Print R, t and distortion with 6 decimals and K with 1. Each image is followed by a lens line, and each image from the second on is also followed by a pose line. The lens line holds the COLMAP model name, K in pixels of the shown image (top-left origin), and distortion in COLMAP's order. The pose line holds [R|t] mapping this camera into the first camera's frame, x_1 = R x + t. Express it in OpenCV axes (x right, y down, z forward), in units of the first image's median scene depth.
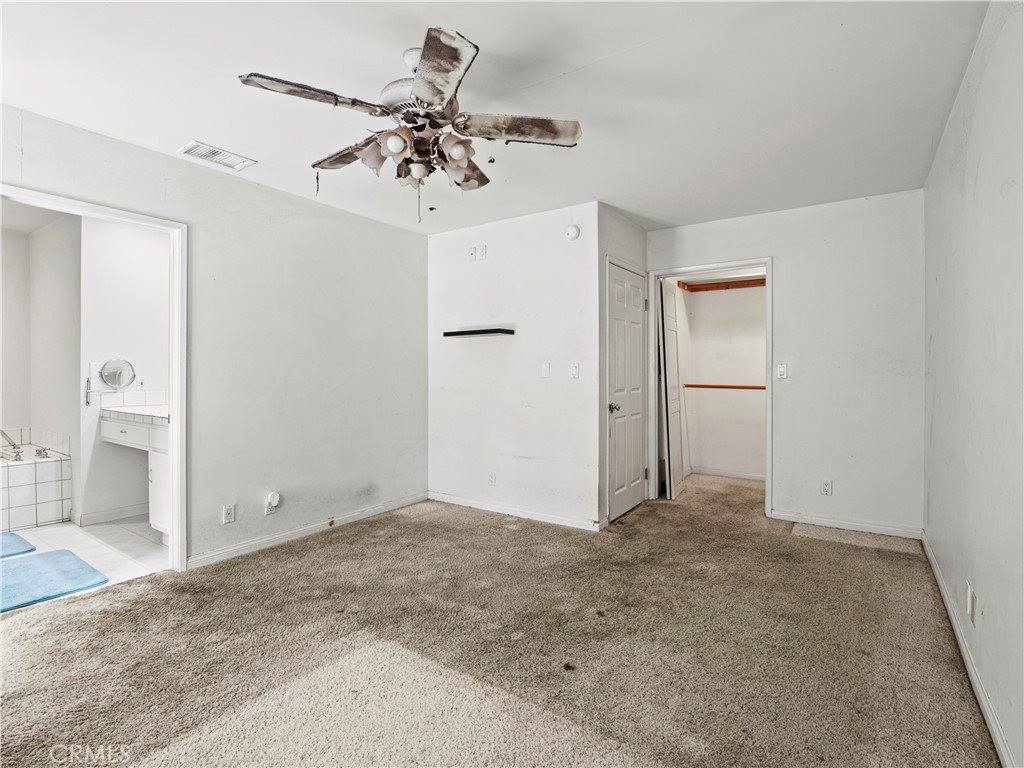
lens RADIAL K [[510.6, 0, 512.1], [0, 510.6, 382.2], [0, 0, 1]] dist [0.002084, -0.008360]
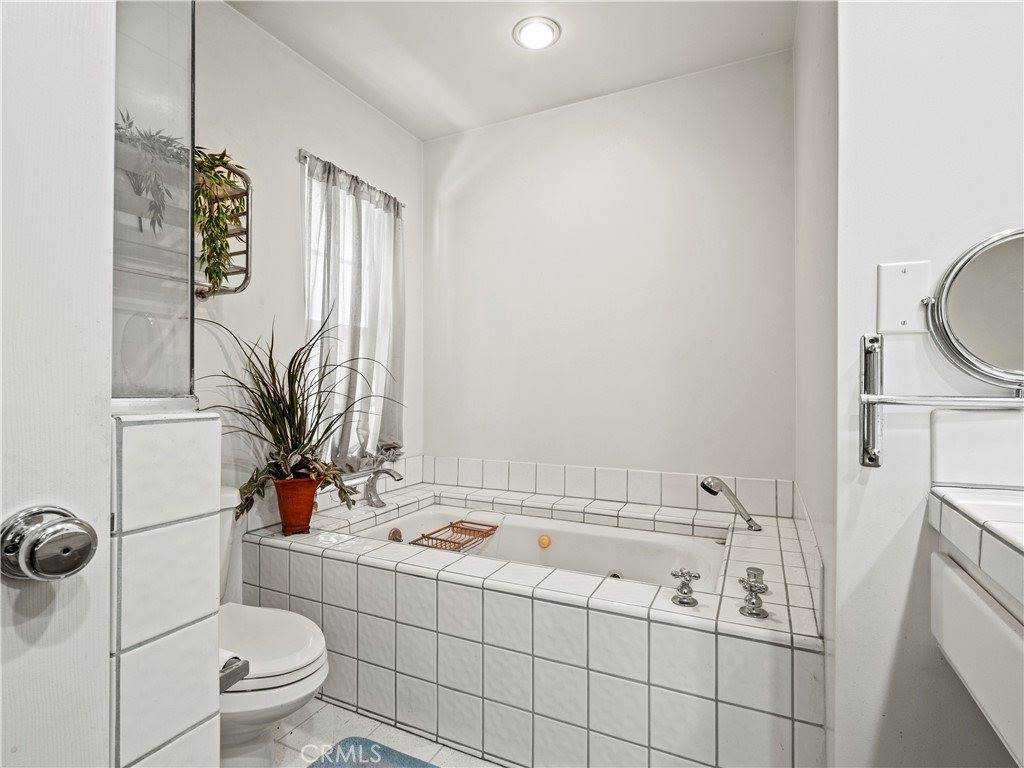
lens RADIAL K [[510.6, 0, 512.1], [0, 510.6, 382.2], [0, 0, 1]] dist [0.002084, -0.008360]
pose [[0.134147, -0.016150, -0.990830, -0.645247], [-0.025099, 0.999491, -0.019690, 0.018839], [0.990644, 0.027510, 0.133673, 0.827038]]
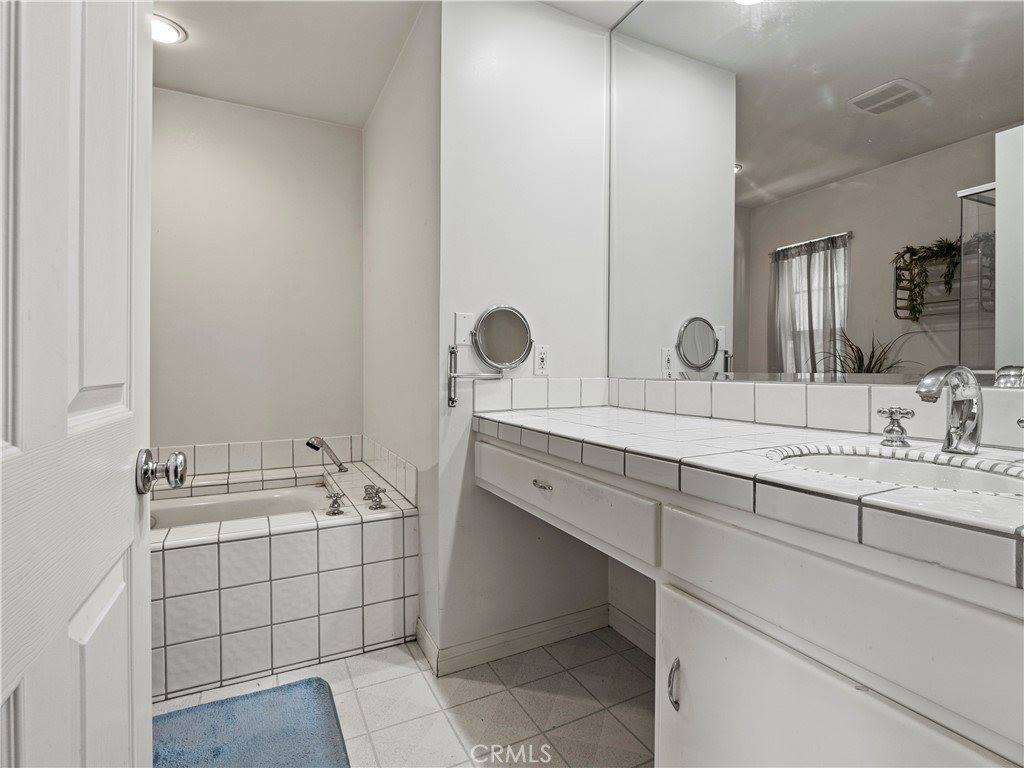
lens RADIAL K [[510.6, 0, 512.1], [0, 510.6, 382.2], [0, 0, 1]] dist [0.002084, -0.008360]
pose [[0.871809, 0.005935, -0.489811, -0.569956], [-0.005592, 0.999982, 0.002164, 0.022666], [0.489815, 0.000853, 0.871826, 0.638974]]
